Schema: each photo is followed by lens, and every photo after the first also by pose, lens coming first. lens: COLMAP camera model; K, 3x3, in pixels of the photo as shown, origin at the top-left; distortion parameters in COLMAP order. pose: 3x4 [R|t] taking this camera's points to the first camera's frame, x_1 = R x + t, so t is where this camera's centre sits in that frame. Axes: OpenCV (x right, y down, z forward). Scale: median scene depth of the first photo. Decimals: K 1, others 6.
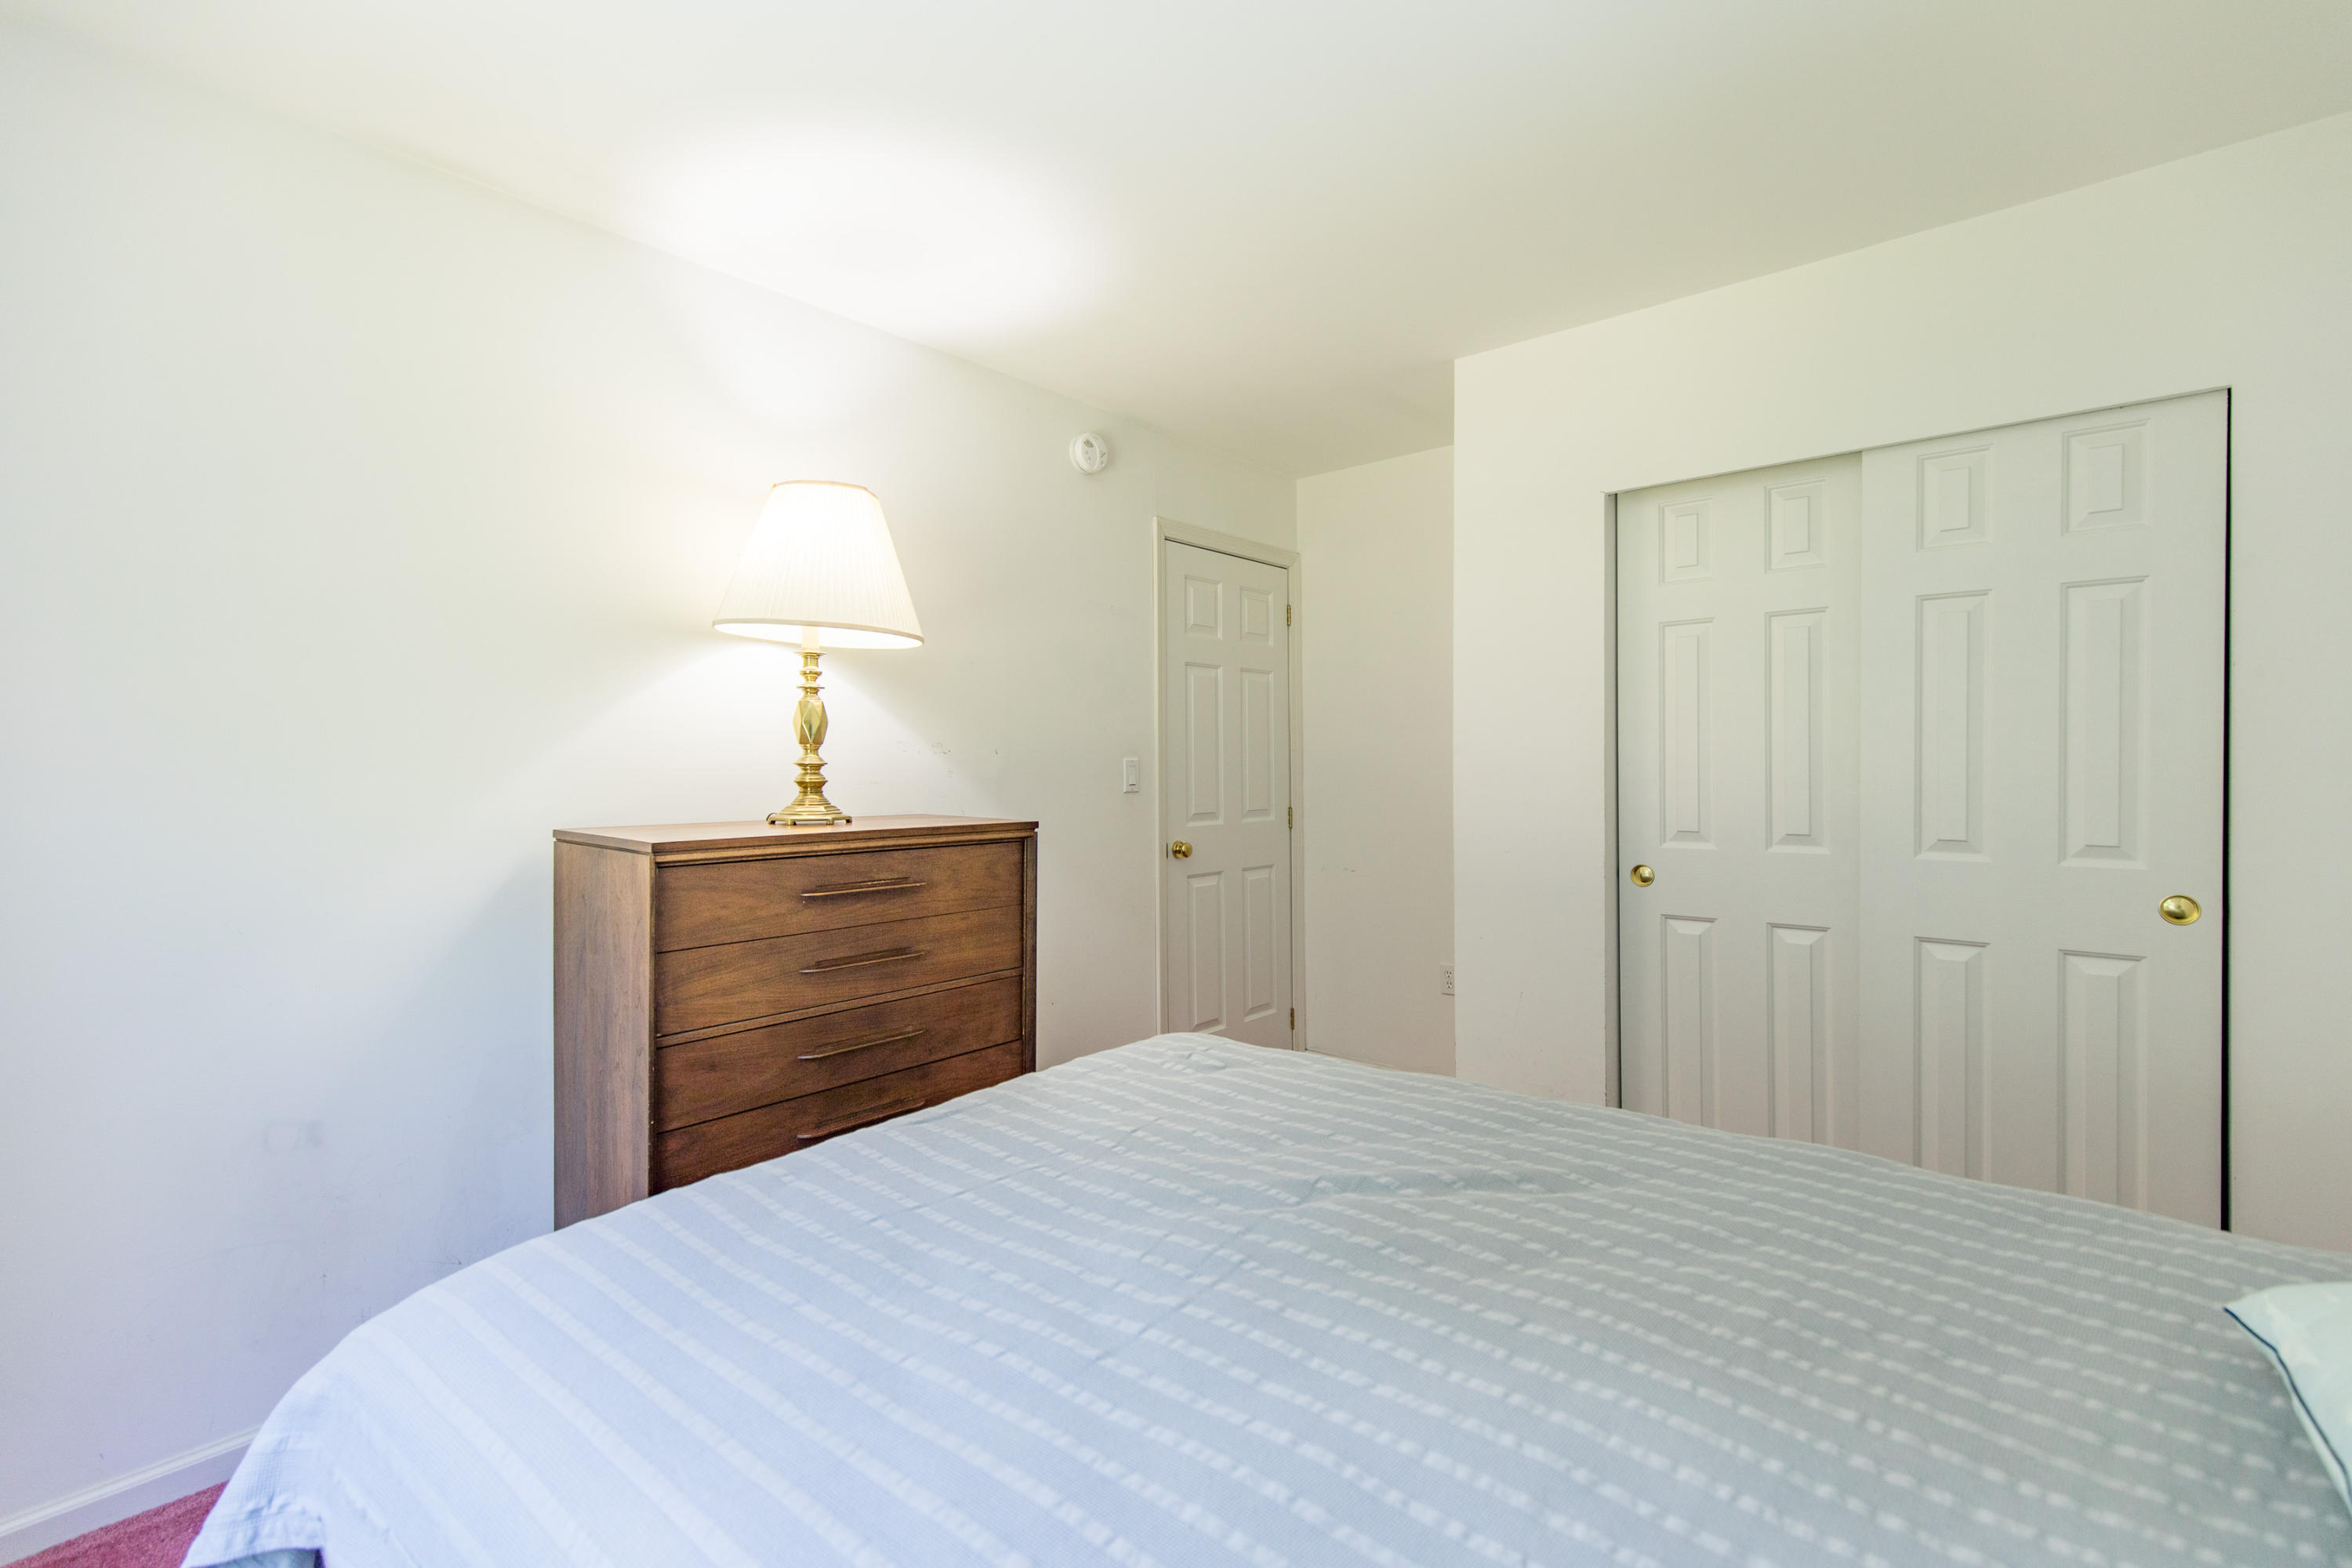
lens RADIAL K [[1051.7, 0, 1187.0], [0, 1051.7, 779.3], [0, 0, 1]] dist [0.001058, -0.000003]
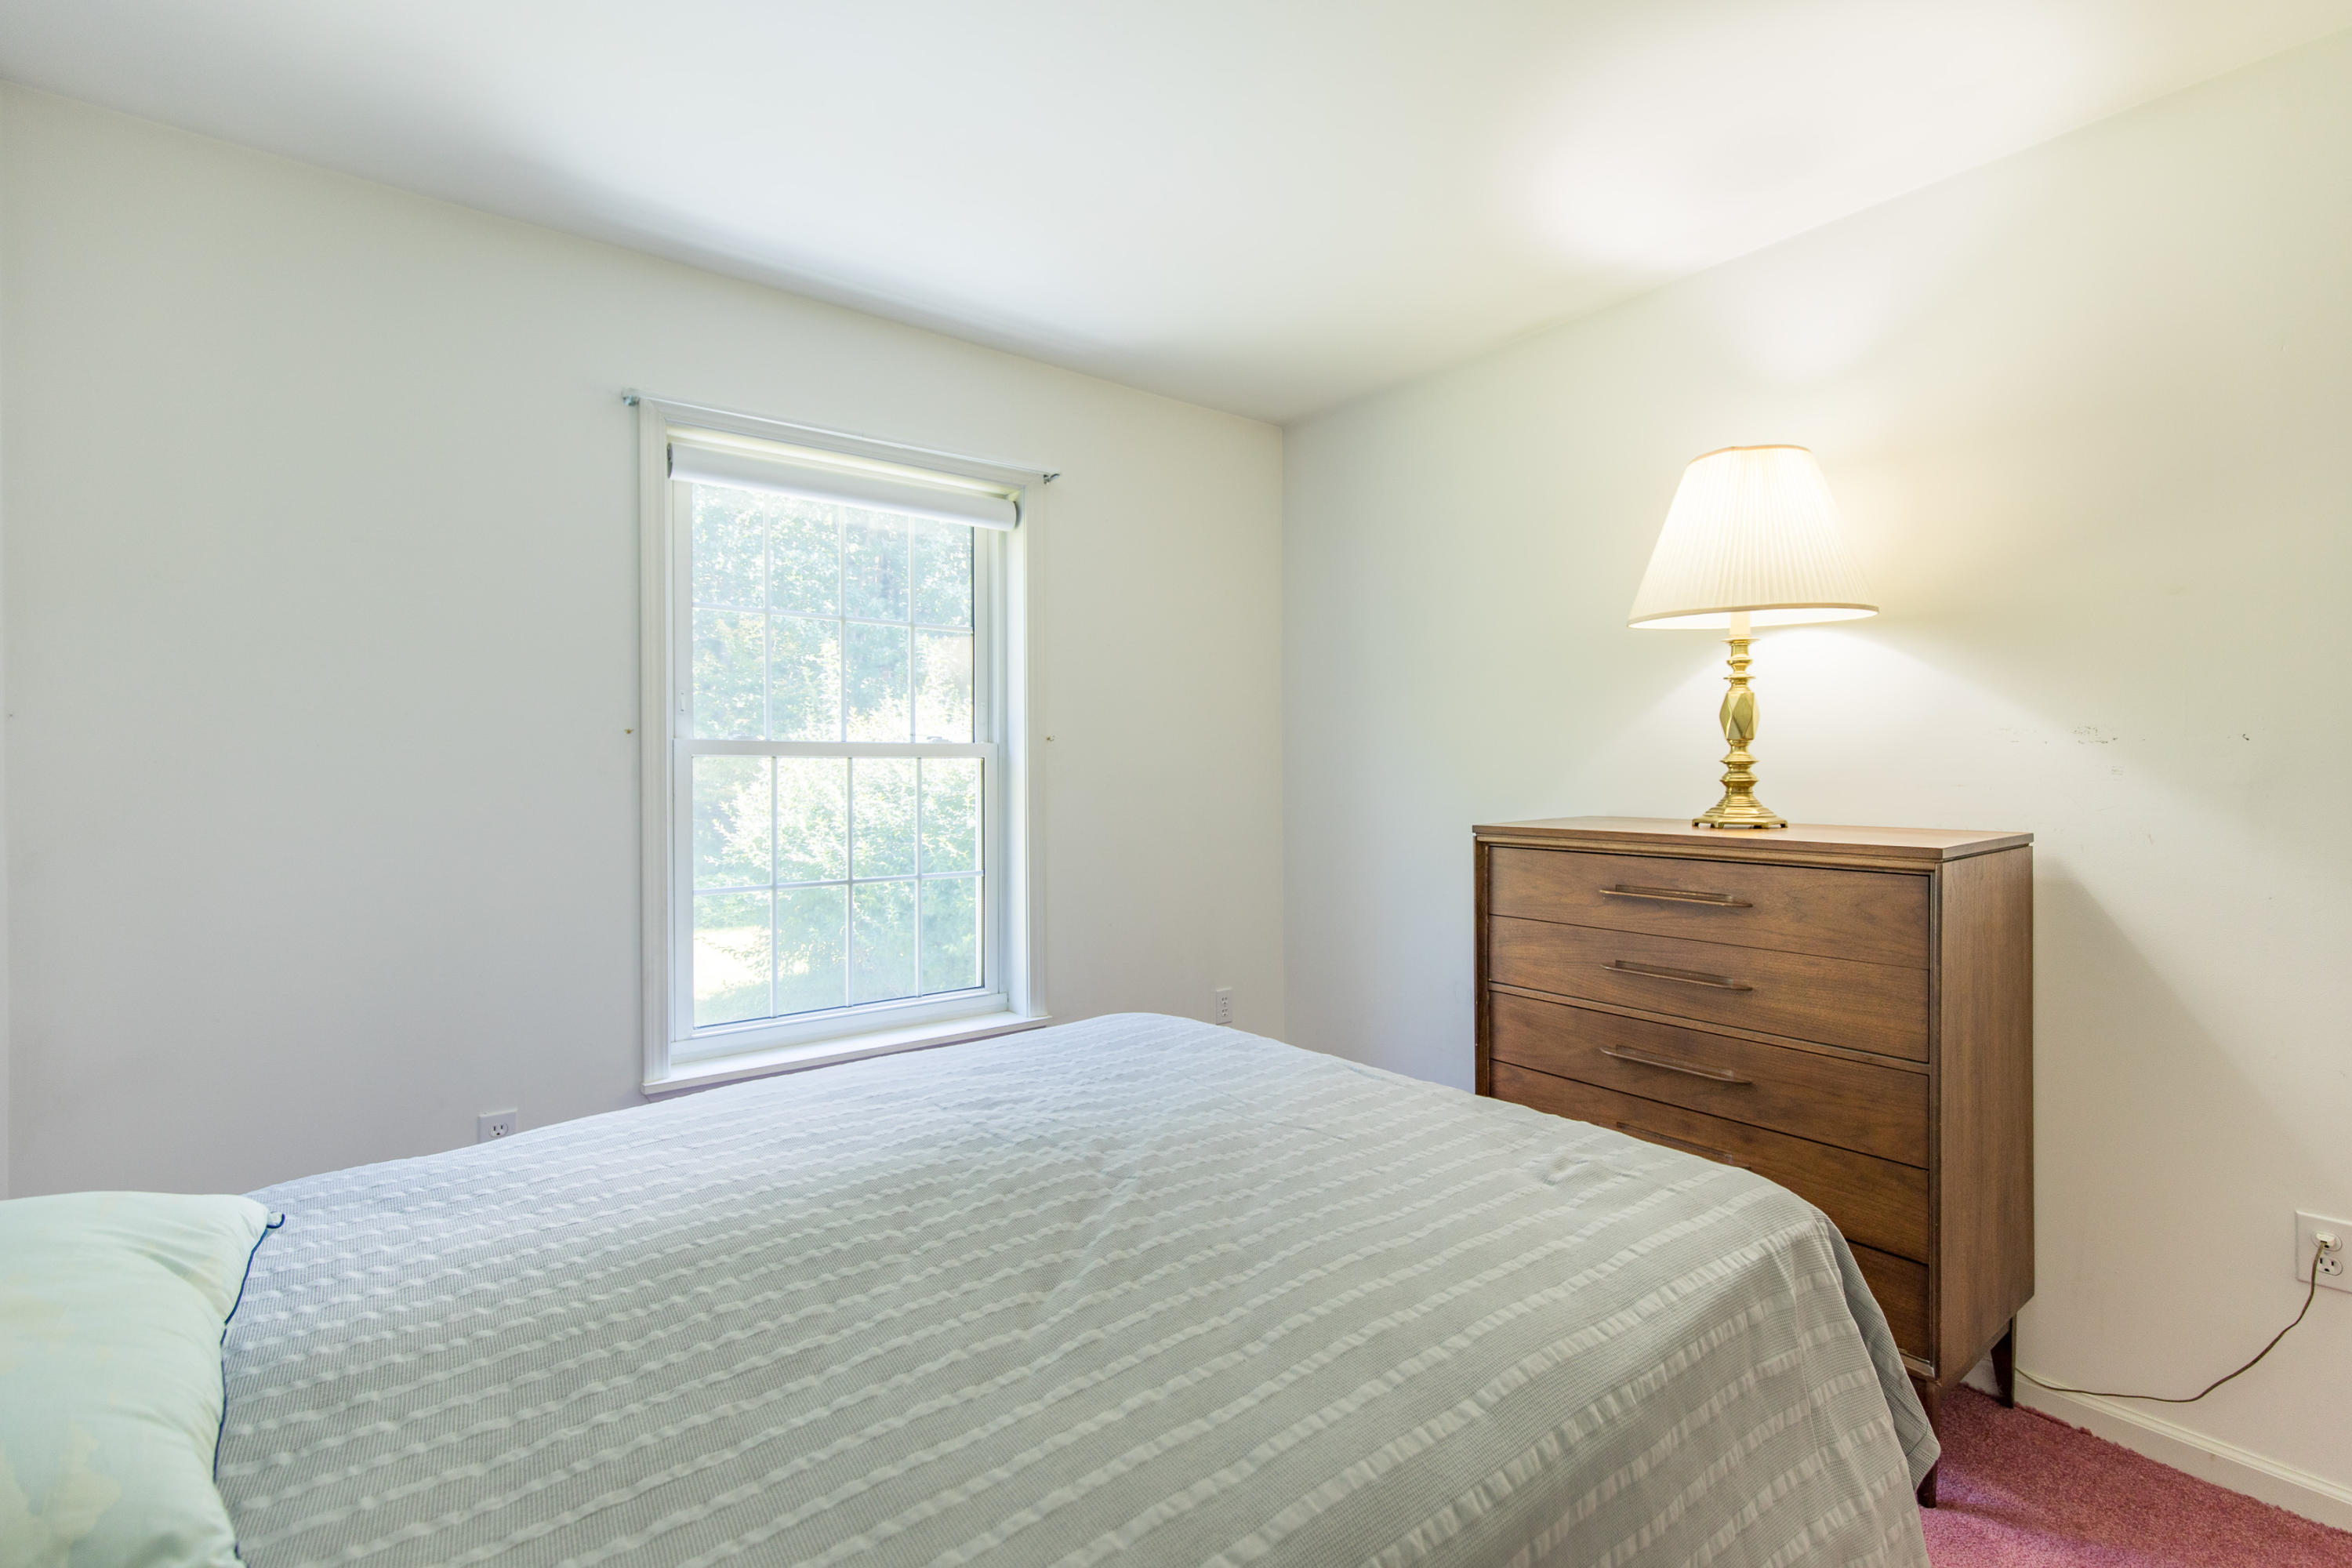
lens RADIAL K [[1051.7, 0, 1187.0], [0, 1051.7, 774.9], [0, 0, 1]] dist [0.001058, -0.000003]
pose [[-0.223921, 0.006558, -0.974585, 0.645512], [-0.005982, 0.999949, 0.008103, -0.007887], [0.974589, 0.007644, -0.223870, 0.745948]]
